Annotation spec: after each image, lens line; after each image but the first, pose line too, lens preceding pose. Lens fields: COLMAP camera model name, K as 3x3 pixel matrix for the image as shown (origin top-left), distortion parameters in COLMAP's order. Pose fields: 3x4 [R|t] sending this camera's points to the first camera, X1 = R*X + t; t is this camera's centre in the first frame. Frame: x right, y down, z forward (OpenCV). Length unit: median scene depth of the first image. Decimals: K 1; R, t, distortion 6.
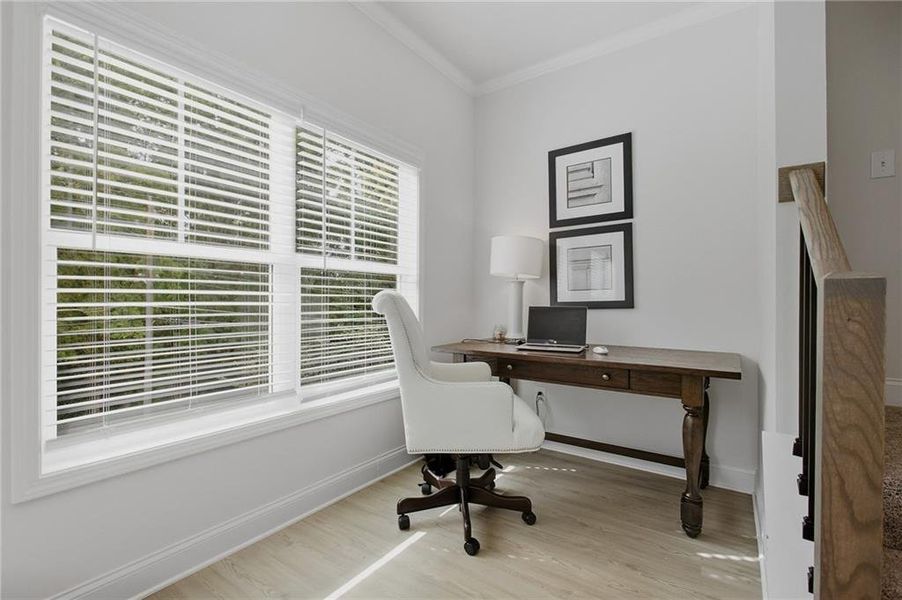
lens RADIAL K [[402.9, 0, 442.8], [0, 402.9, 301.9], [0, 0, 1]] dist [-0.007545, 0.000115]
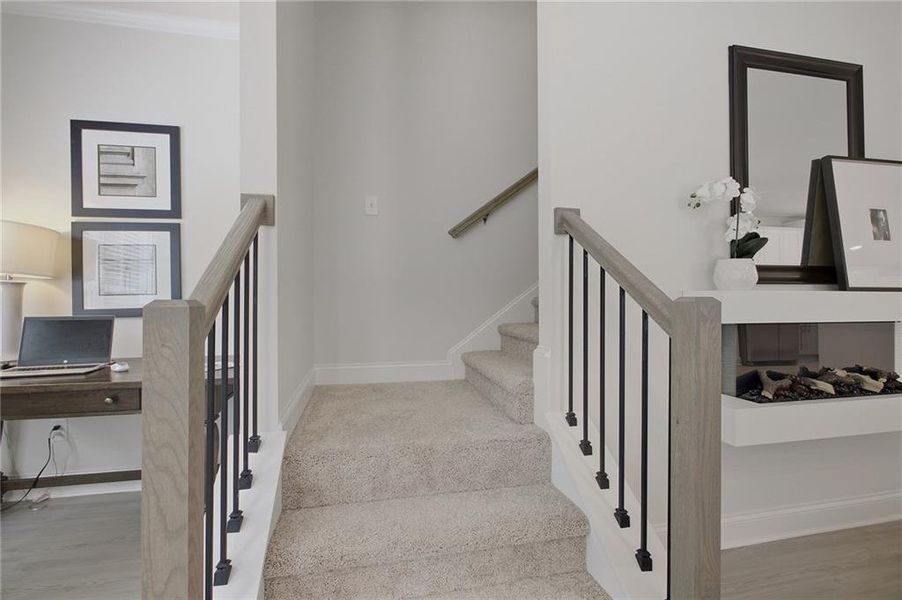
lens RADIAL K [[402.9, 0, 441.2], [0, 402.9, 297.4], [0, 0, 1]] dist [-0.007545, 0.000115]
pose [[0.675422, 0.000383, 0.737431, 0.190513], [0.002789, 0.999991, -0.003074, -0.020731], [-0.737426, 0.004133, 0.675415, -0.072920]]
